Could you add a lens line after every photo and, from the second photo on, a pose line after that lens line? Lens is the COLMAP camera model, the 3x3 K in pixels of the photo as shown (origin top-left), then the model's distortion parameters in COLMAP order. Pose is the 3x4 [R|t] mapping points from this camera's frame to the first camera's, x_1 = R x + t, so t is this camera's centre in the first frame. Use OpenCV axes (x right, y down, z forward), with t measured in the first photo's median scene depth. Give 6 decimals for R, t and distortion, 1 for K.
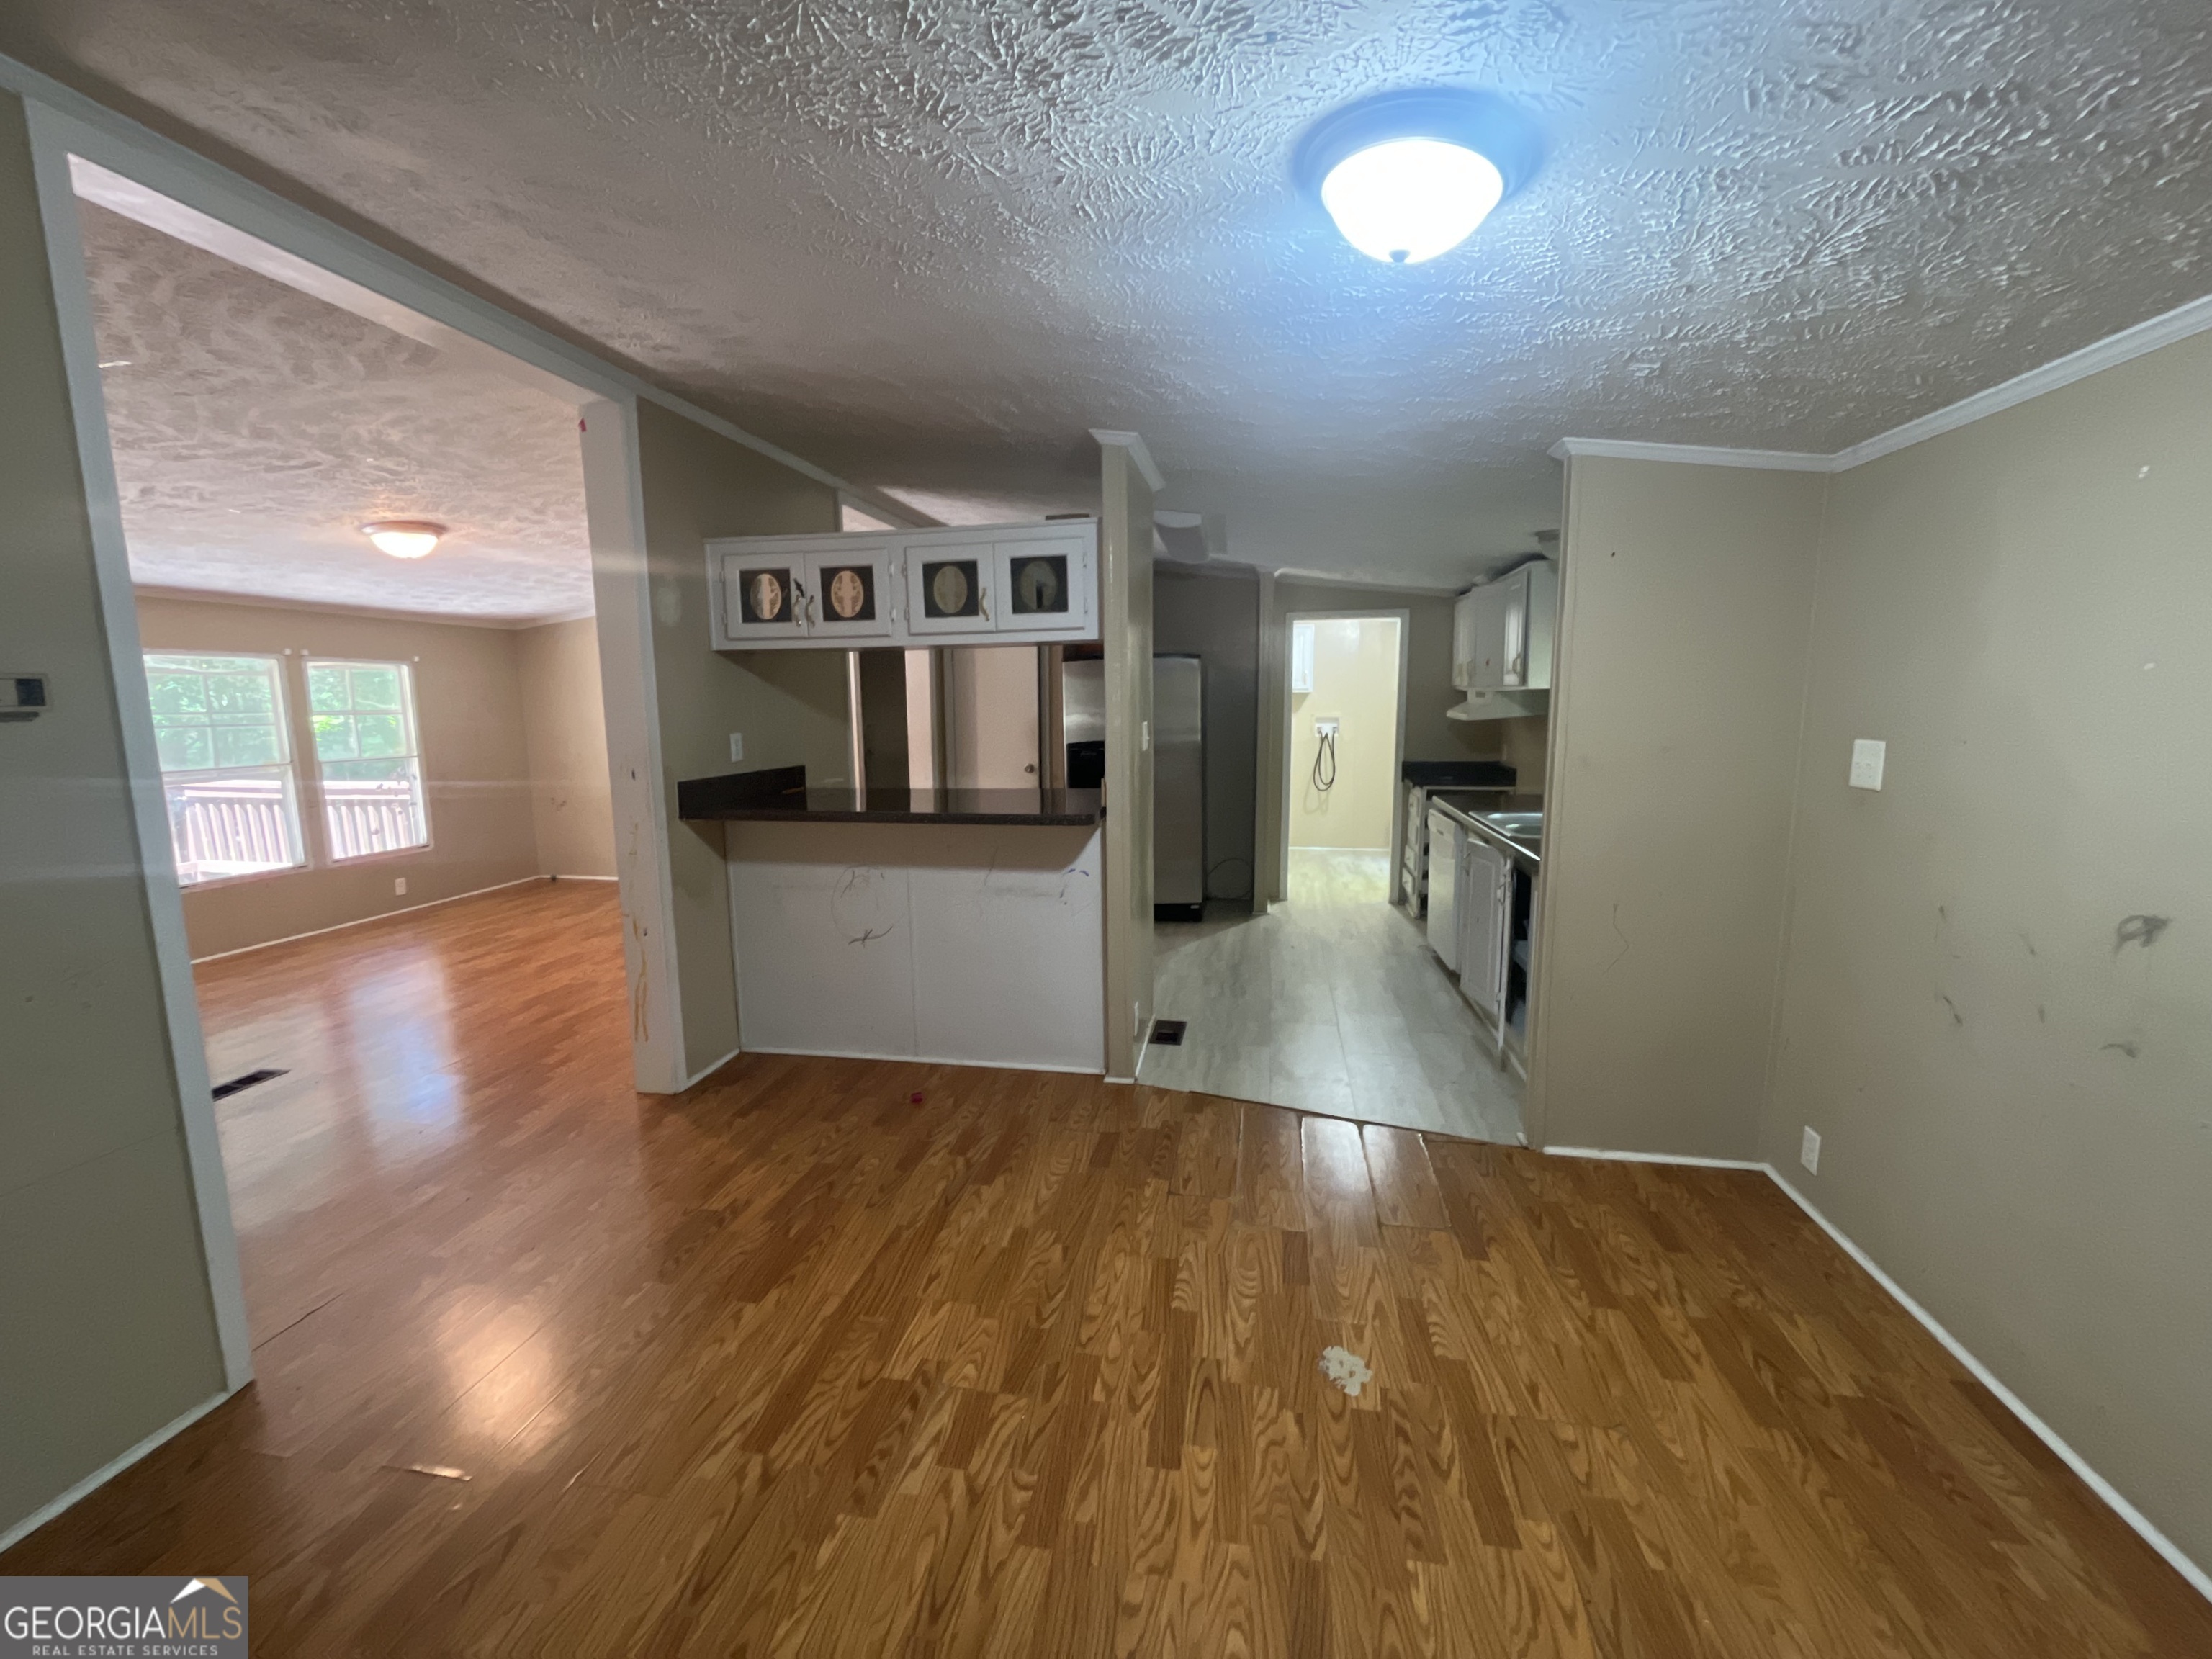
lens RADIAL K [[904.2, 0, 1097.9], [0, 904.2, 832.7], [0, 0, 1]] dist [-0.006773, 0.001198]
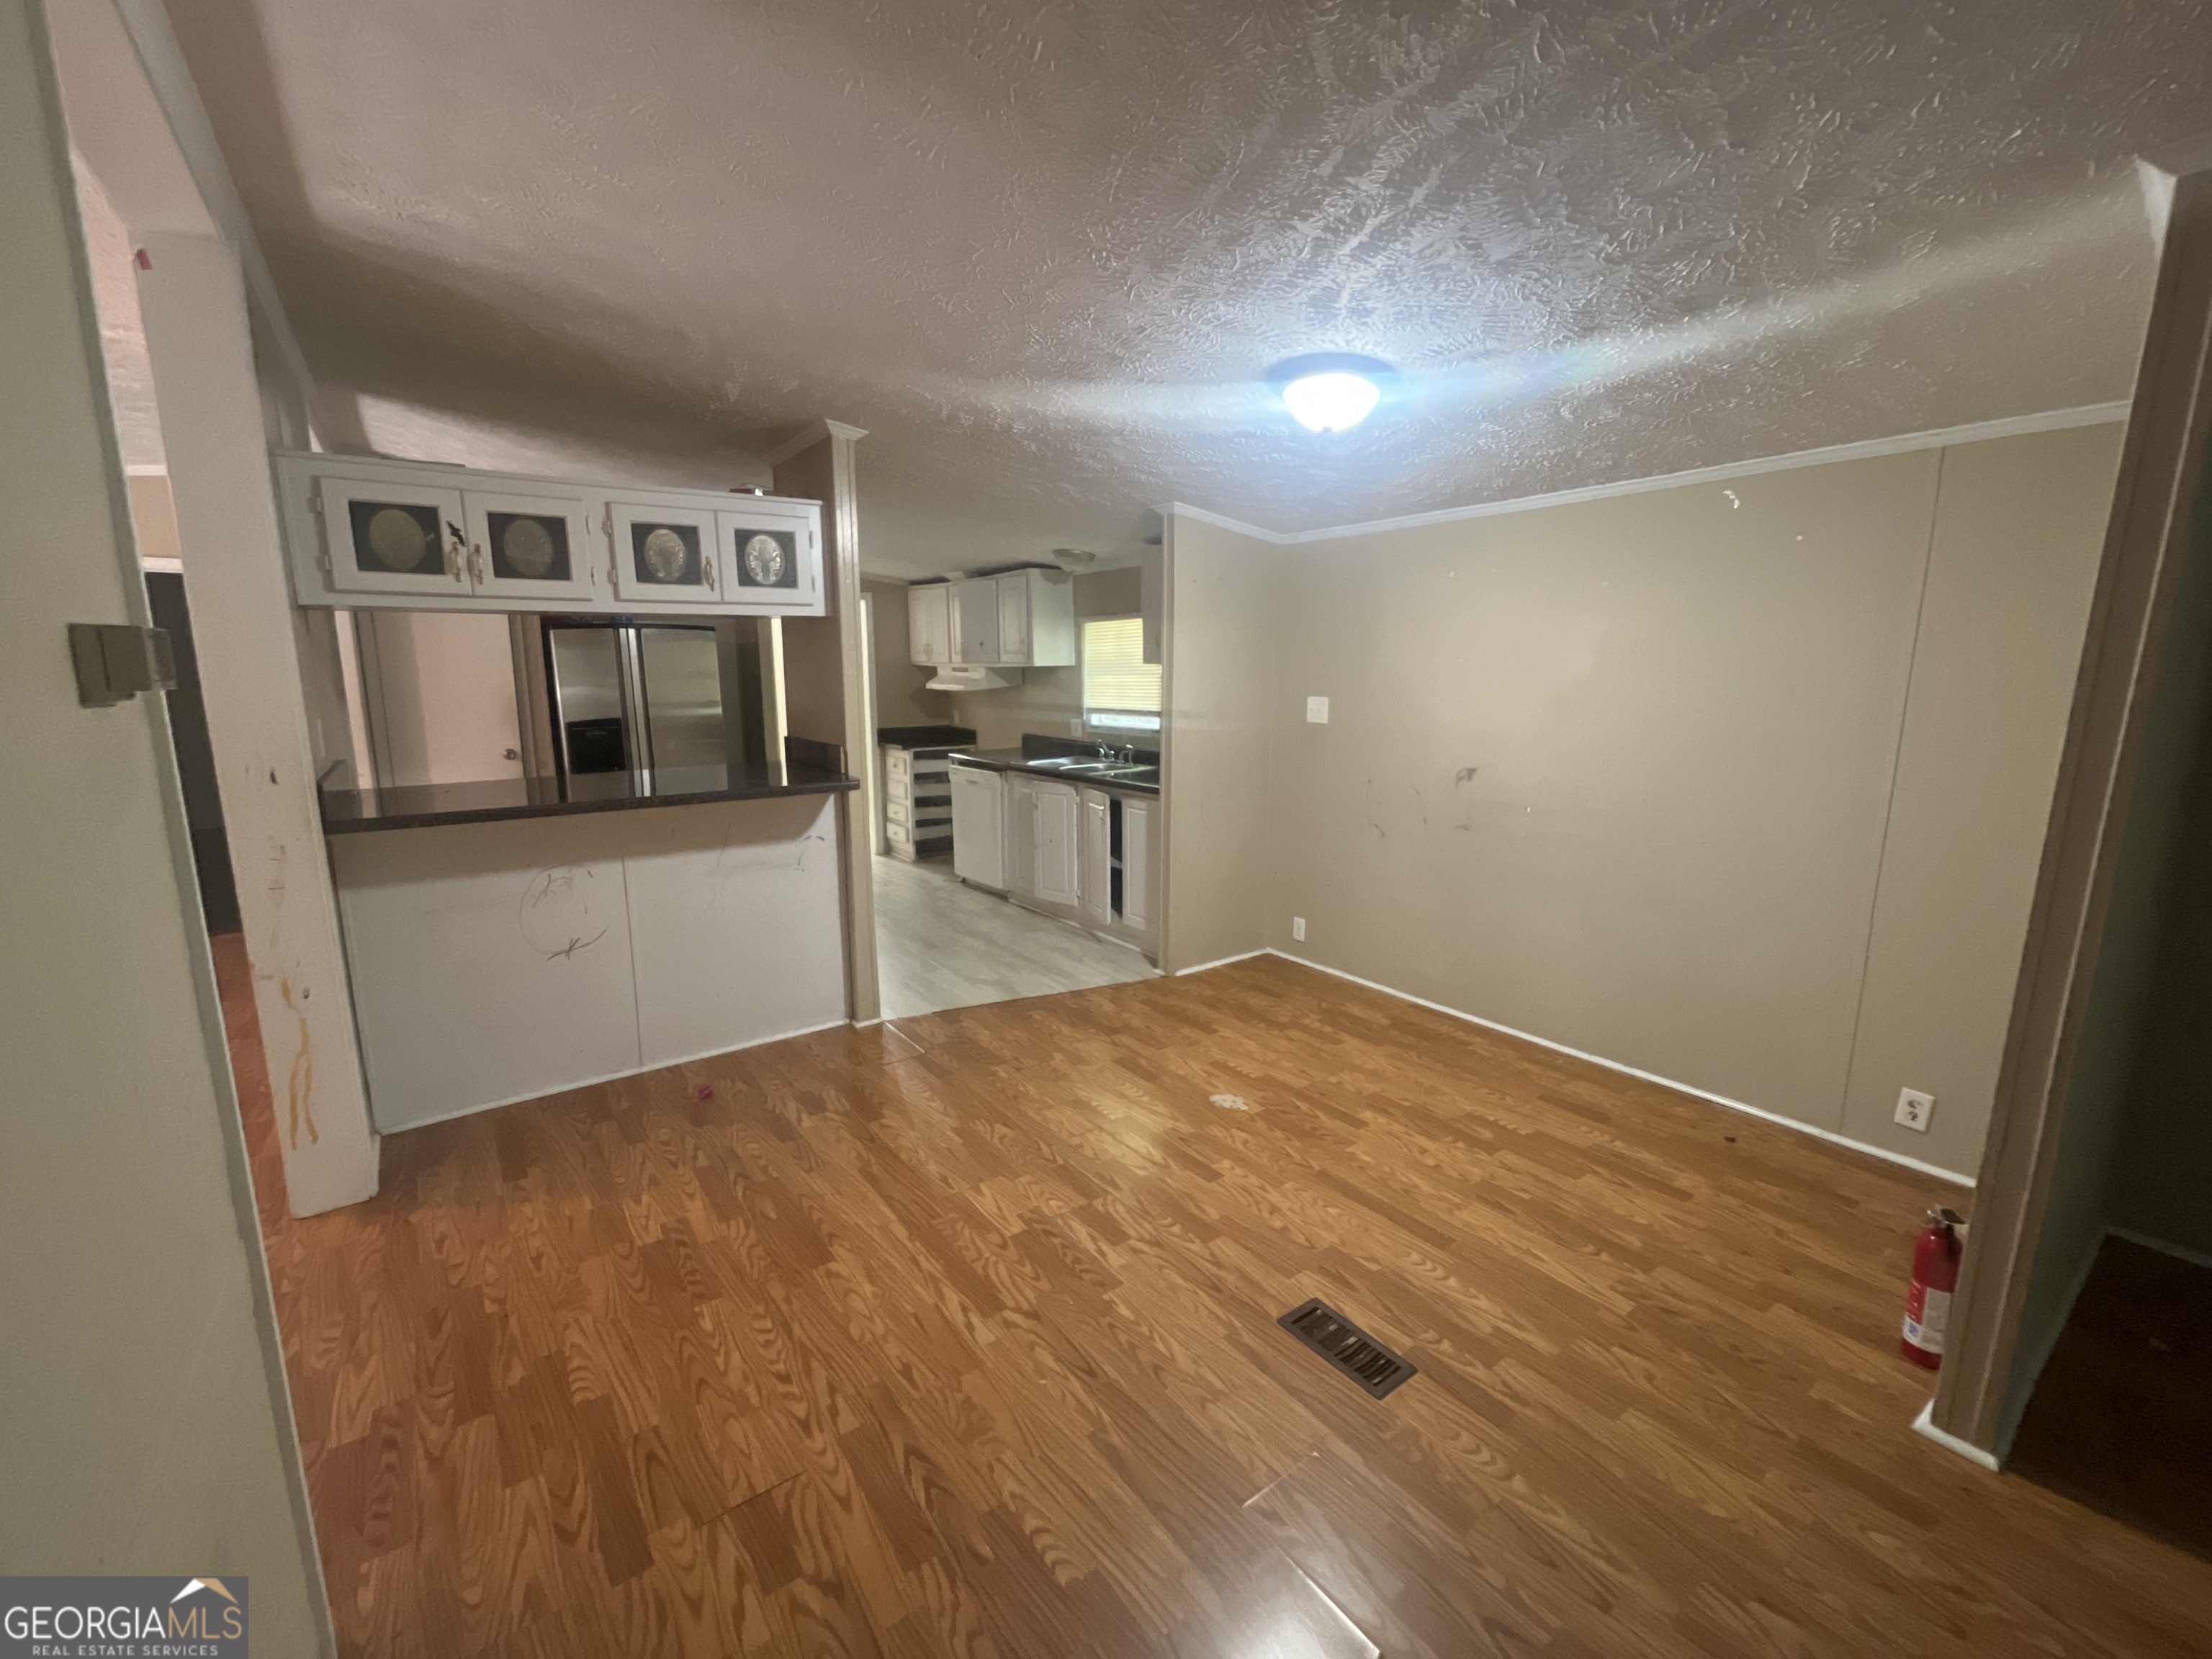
lens RADIAL K [[904.2, 0, 1102.4], [0, 904.2, 827.8], [0, 0, 1]] dist [-0.006773, 0.001198]
pose [[0.684413, -0.121386, 0.718919, -0.649733], [0.103688, 0.992226, 0.068821, -0.006580], [-0.721684, 0.027442, 0.691678, 0.039437]]
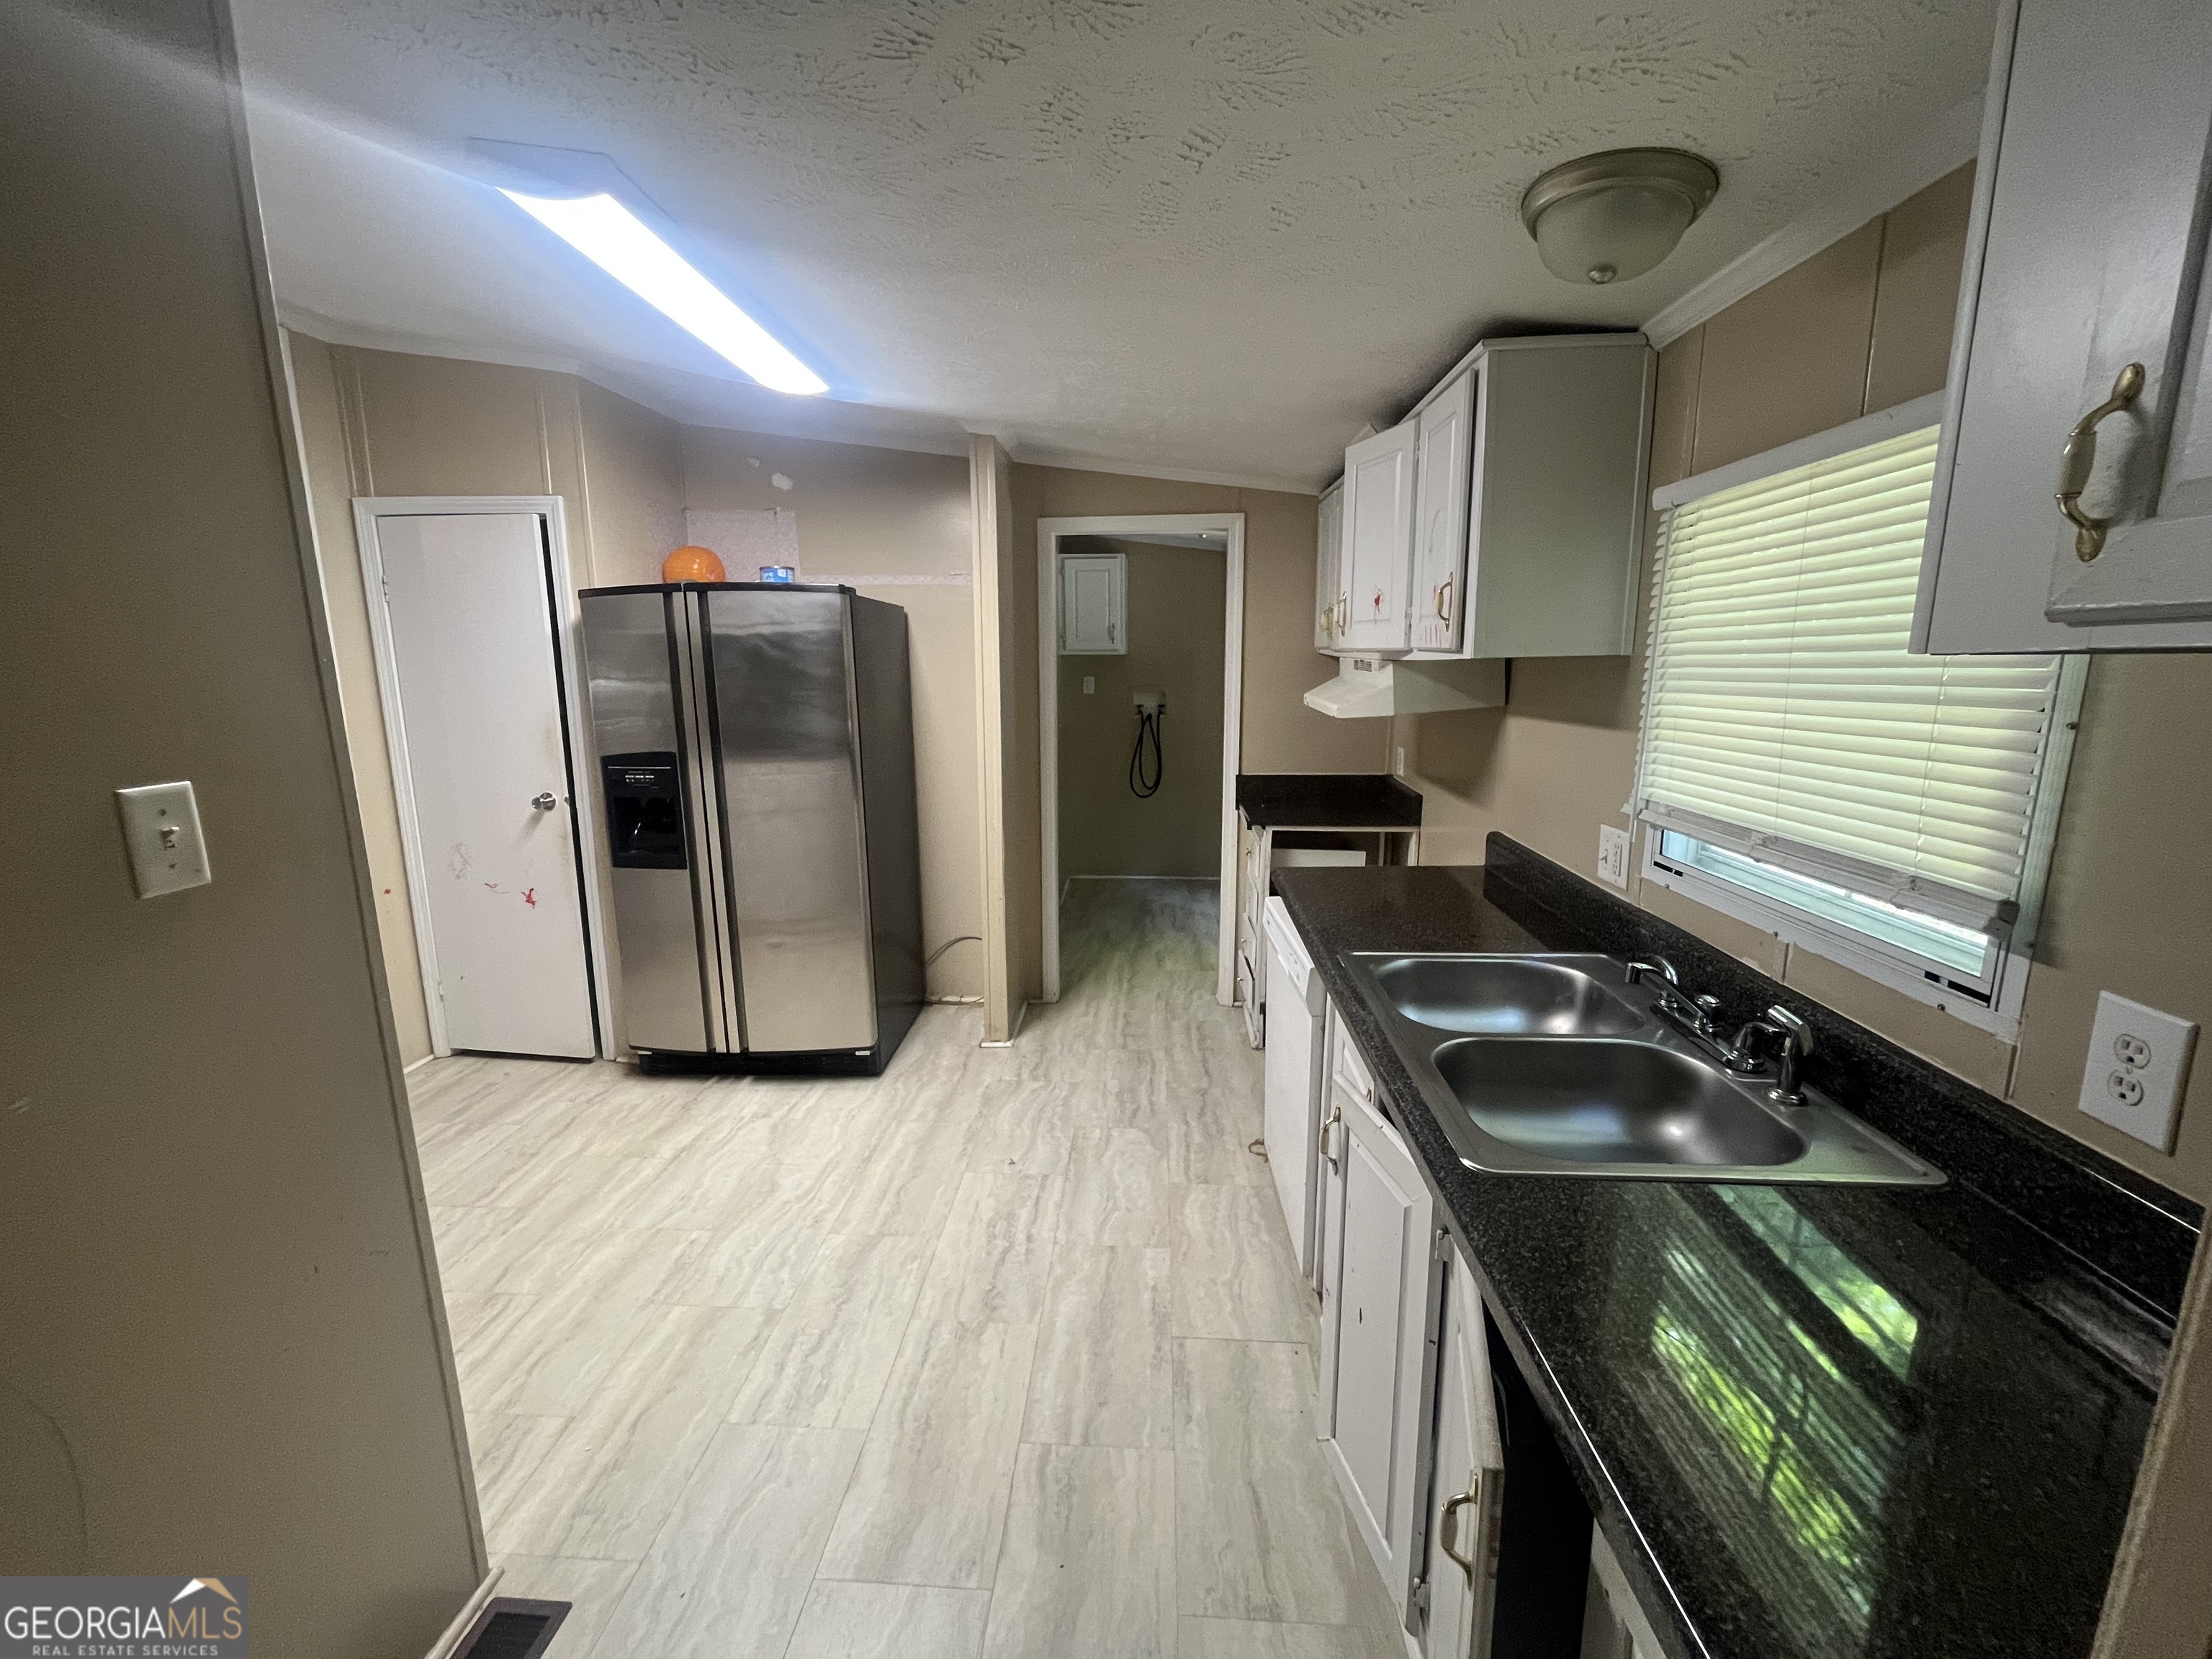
lens RADIAL K [[904.2, 0, 1104.3], [0, 904.2, 825.9], [0, 0, 1]] dist [-0.006773, 0.001198]
pose [[0.991964, -0.018150, 0.125212, 0.378655], [0.013180, 0.999097, 0.040404, -0.151037], [-0.125832, -0.038429, 0.991307, 0.904447]]
